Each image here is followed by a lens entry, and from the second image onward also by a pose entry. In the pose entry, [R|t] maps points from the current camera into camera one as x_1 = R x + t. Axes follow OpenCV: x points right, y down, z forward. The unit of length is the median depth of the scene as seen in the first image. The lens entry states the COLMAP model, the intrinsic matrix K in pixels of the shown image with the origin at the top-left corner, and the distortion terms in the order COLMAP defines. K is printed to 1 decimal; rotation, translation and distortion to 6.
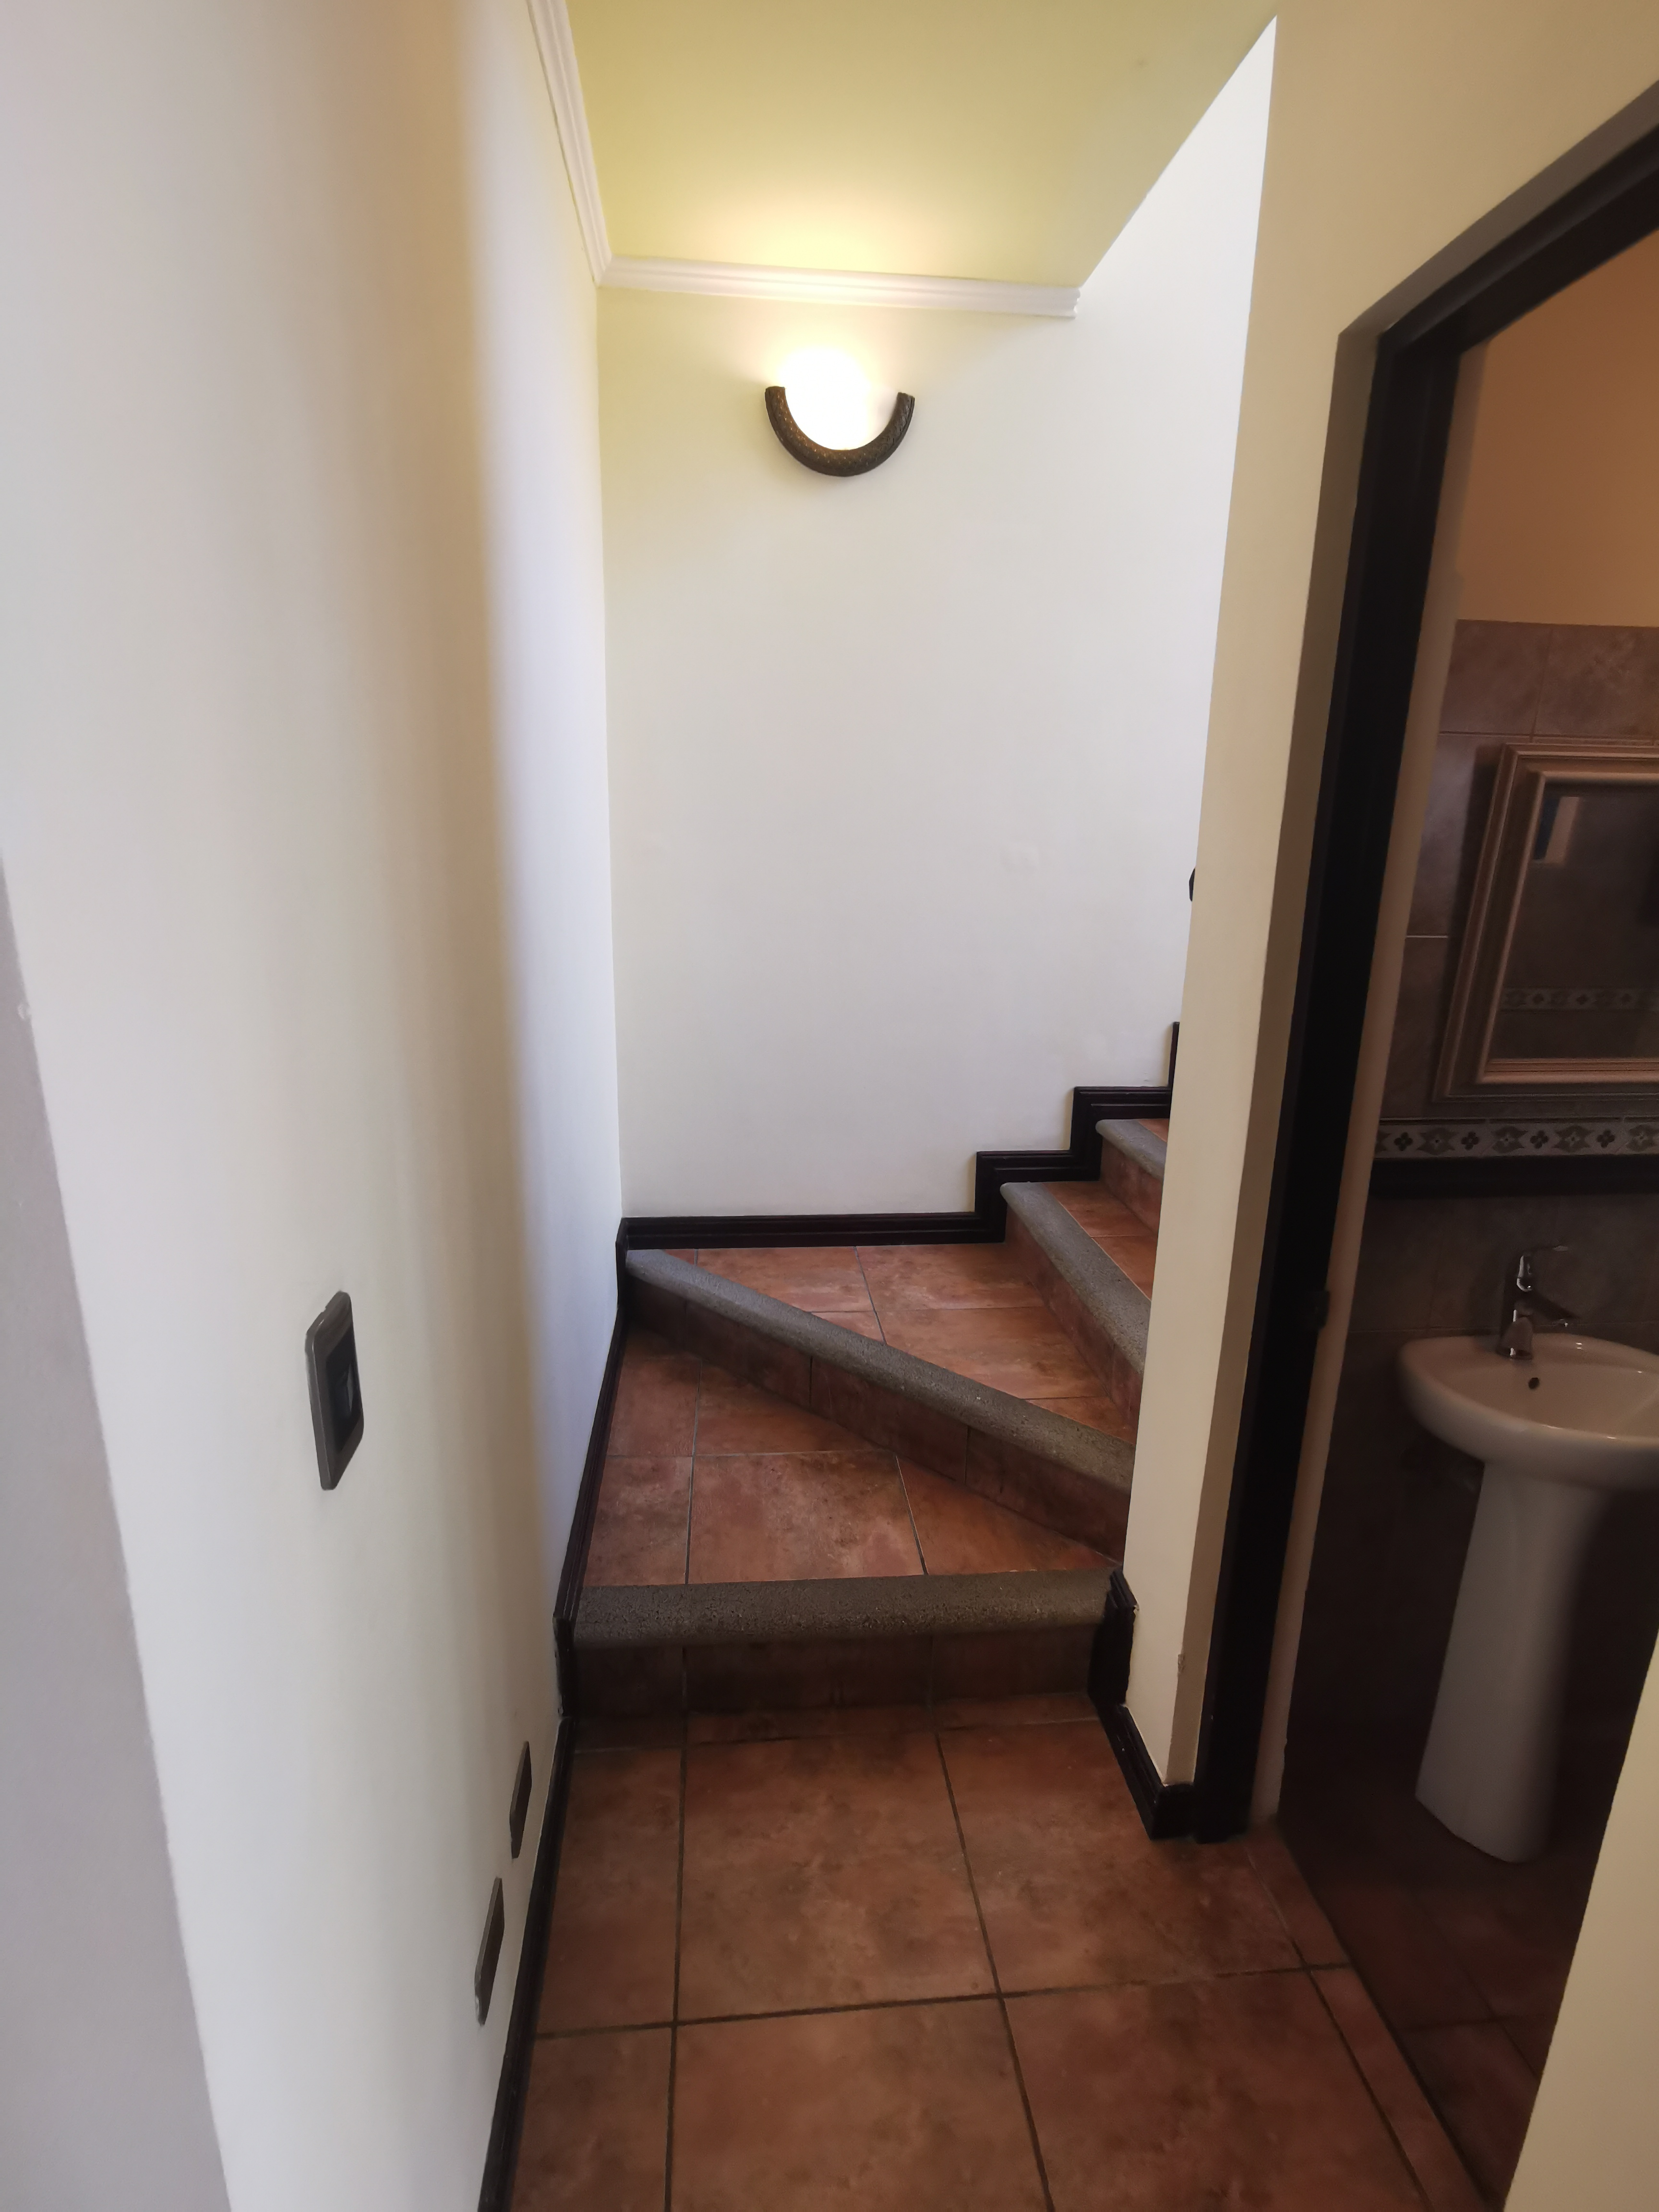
lens RADIAL K [[1068.6, 0, 824.9], [0, 1068.6, 1102.0], [0, 0, 1]] dist [-0.016093, 0.017045]
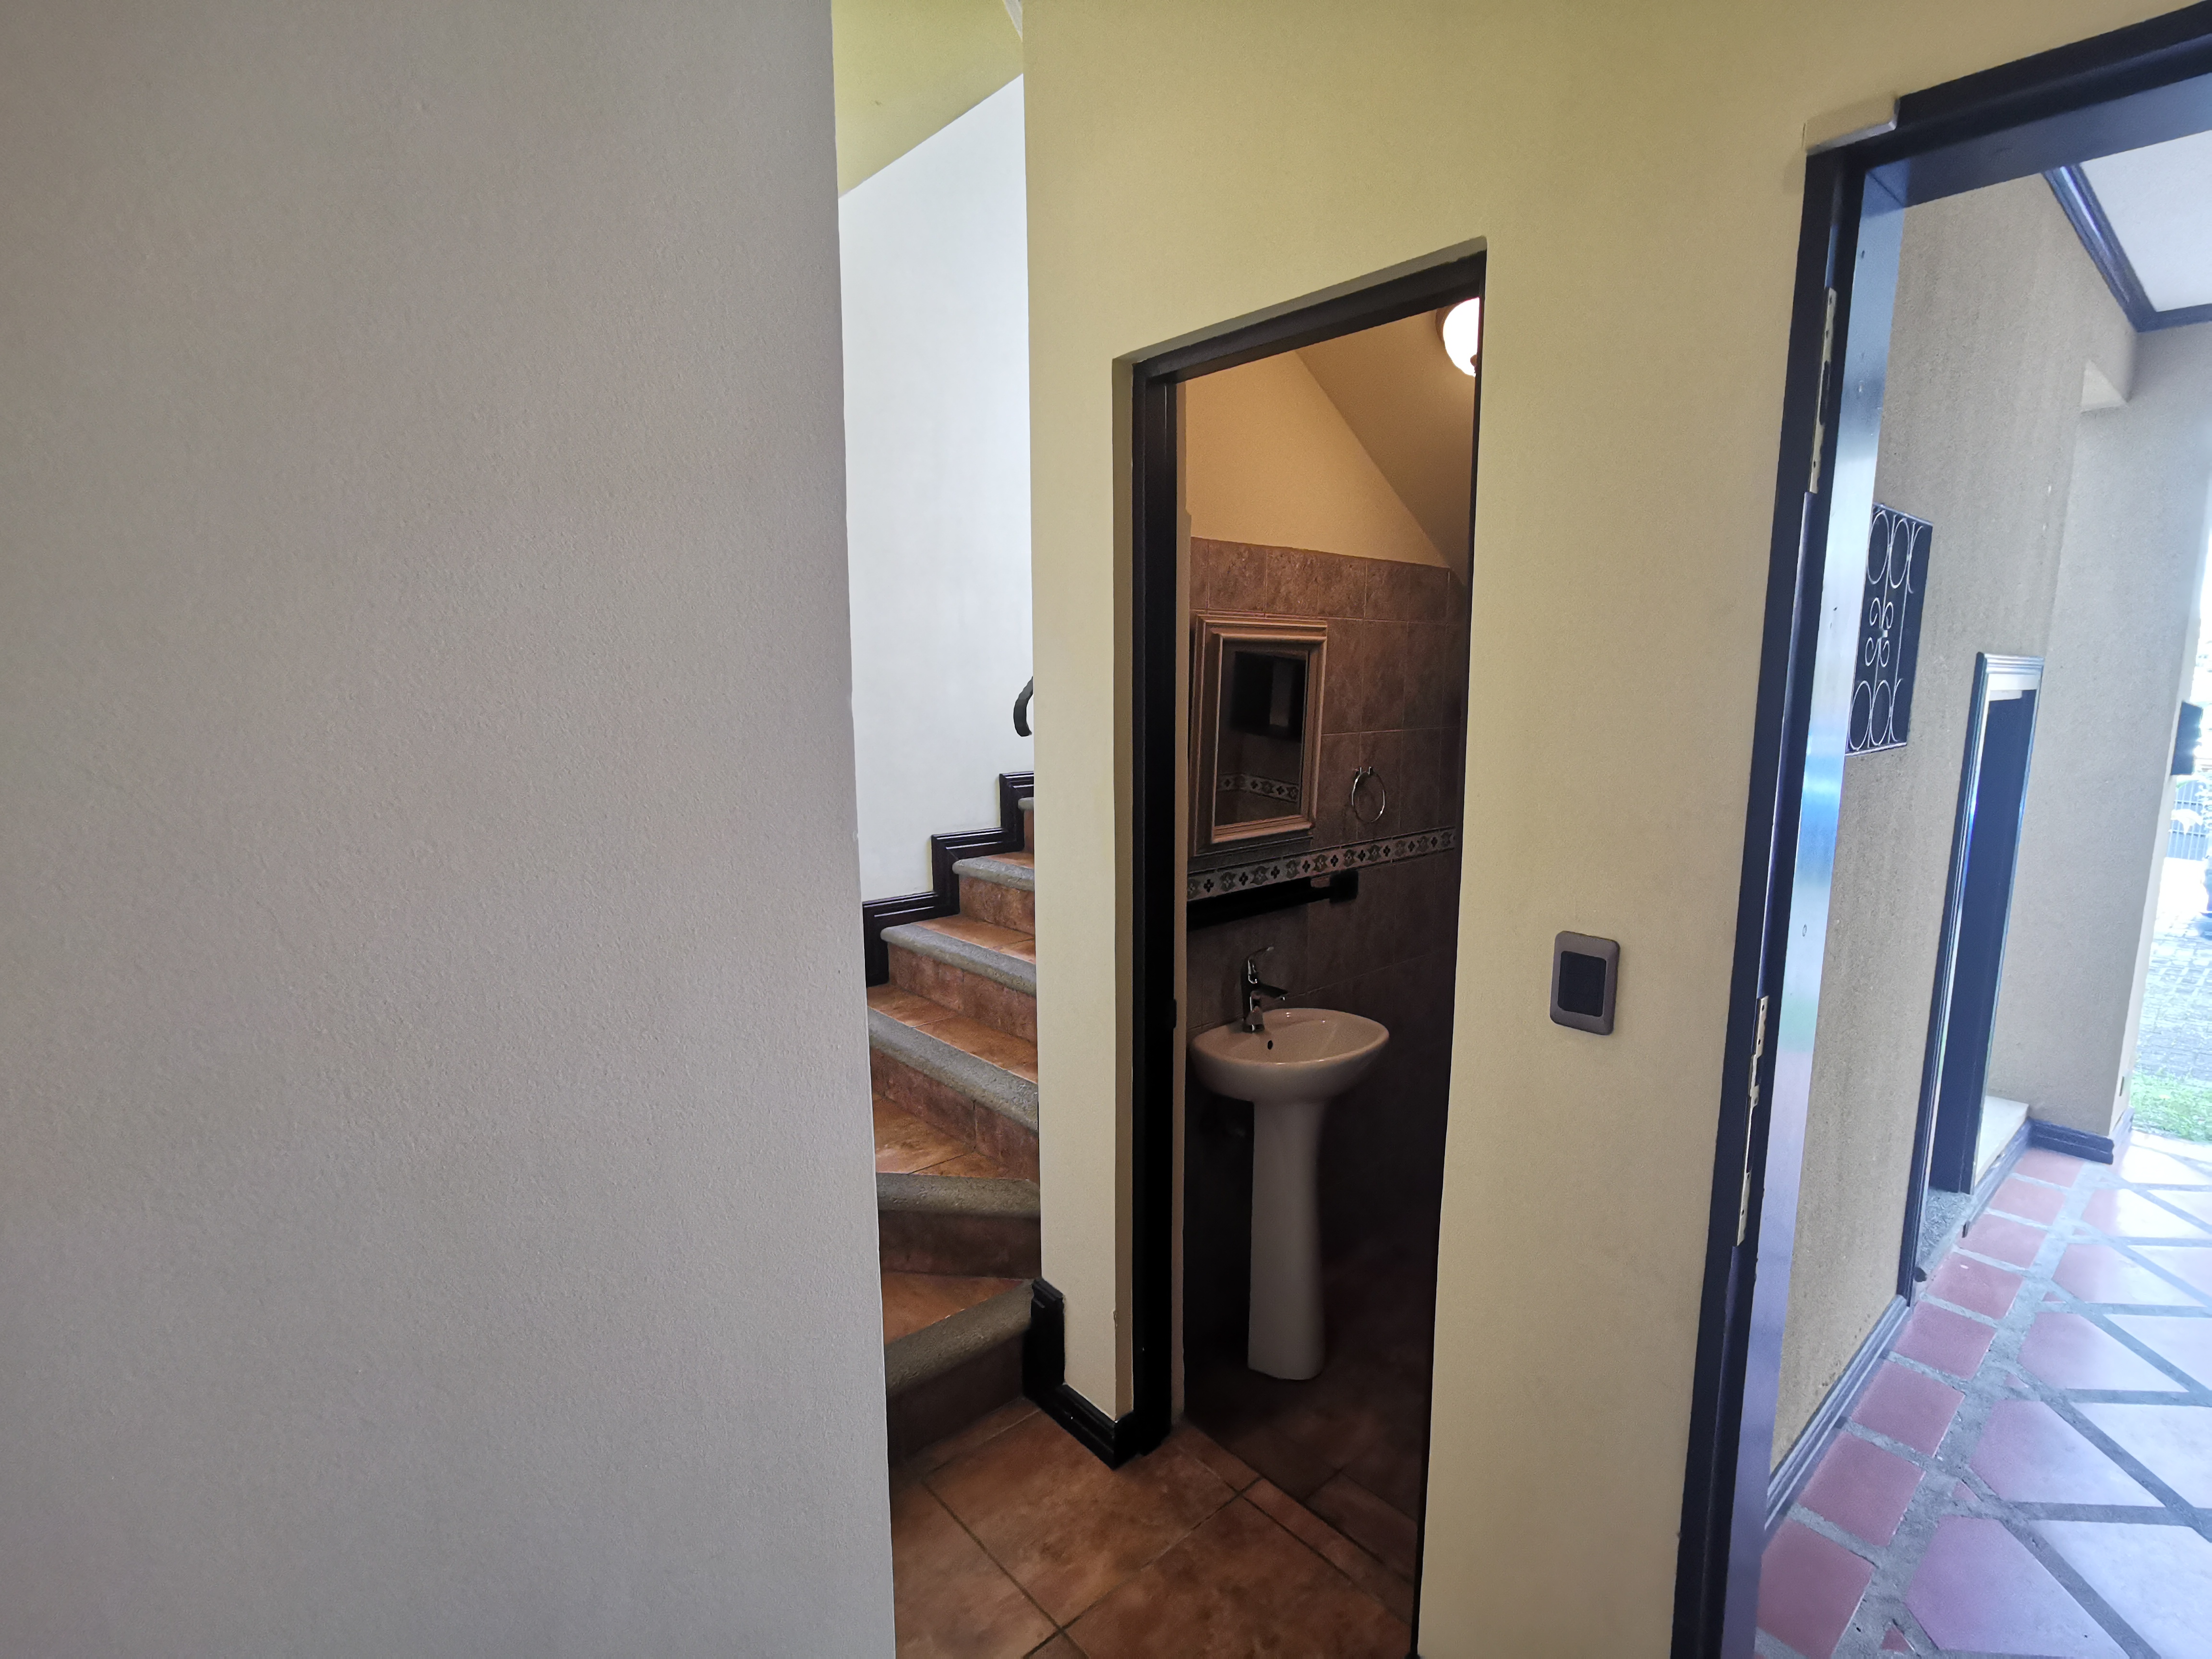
lens RADIAL K [[1068.5, 0, 1104.0], [0, 1068.5, 839.1], [0, 0, 1]] dist [-0.052633, 0.052630]
pose [[0.811674, -0.110843, 0.573497, -0.328261], [0.159861, 0.986498, -0.035586, 0.003391], [-0.561809, 0.120564, 0.818434, -0.097715]]
